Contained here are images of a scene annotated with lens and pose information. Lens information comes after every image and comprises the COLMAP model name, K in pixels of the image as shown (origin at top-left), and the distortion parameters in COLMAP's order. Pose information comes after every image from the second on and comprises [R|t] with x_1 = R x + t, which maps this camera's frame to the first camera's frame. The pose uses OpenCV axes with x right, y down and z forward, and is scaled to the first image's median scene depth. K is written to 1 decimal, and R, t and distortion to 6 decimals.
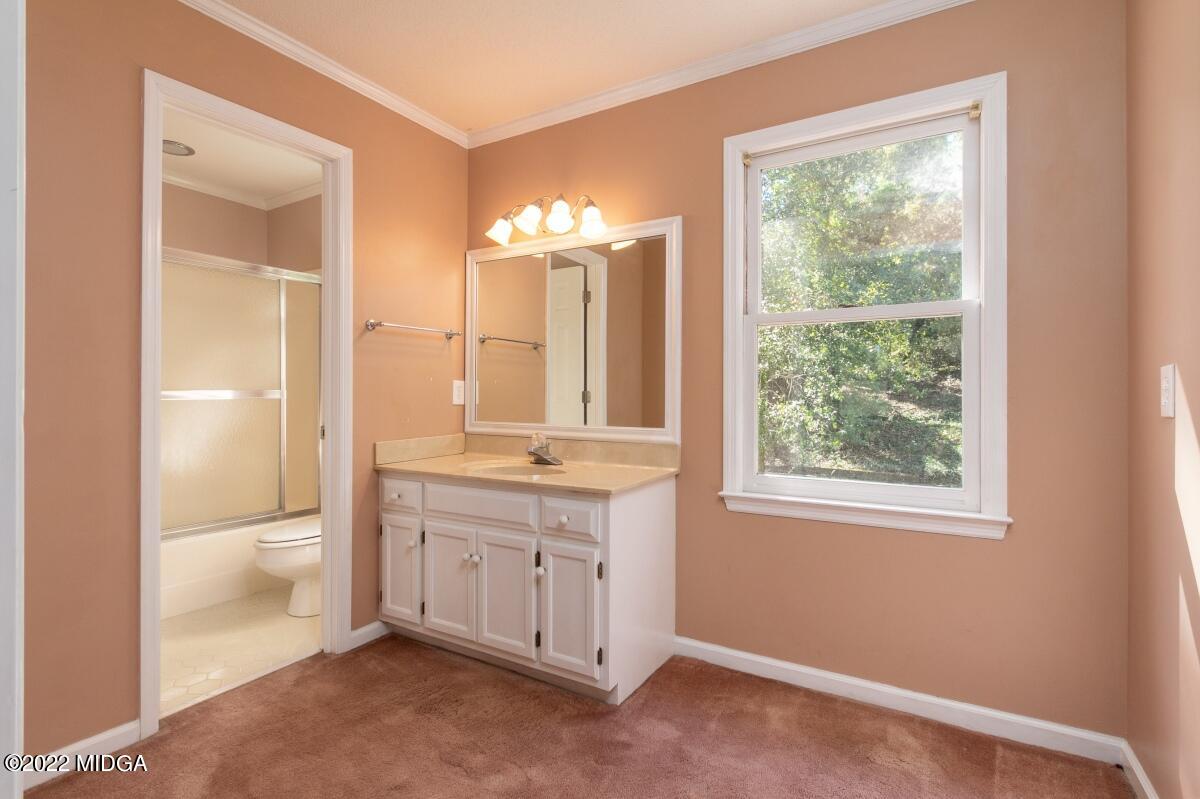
lens RADIAL K [[571.6, 0, 599.5], [0, 571.6, 399.2], [0, 0, 1]] dist [0.000437, -0.000838]
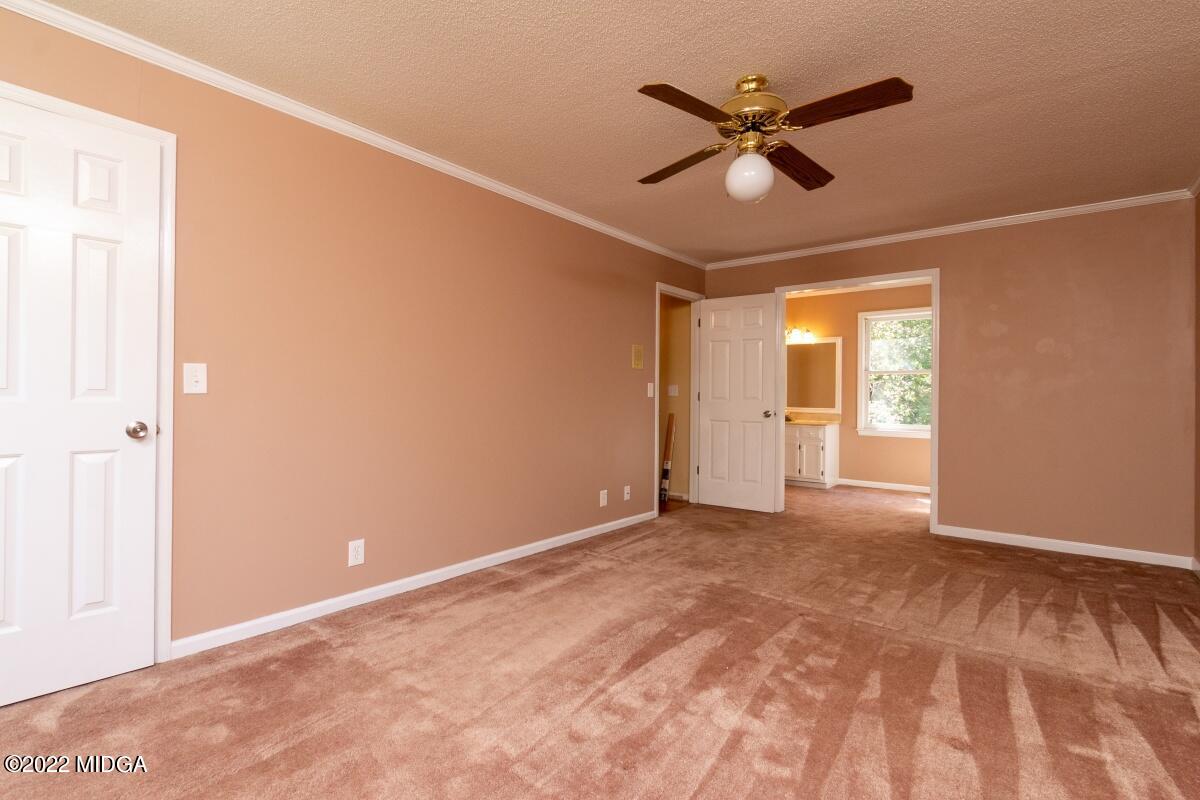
lens RADIAL K [[571.6, 0, 604.2], [0, 571.6, 400.4], [0, 0, 1]] dist [0.000437, -0.000838]
pose [[0.993899, 0.005494, -0.110154, -0.750296], [-0.005259, 0.999983, 0.002424, 0.007510], [0.110166, -0.001830, 0.993912, -2.072089]]
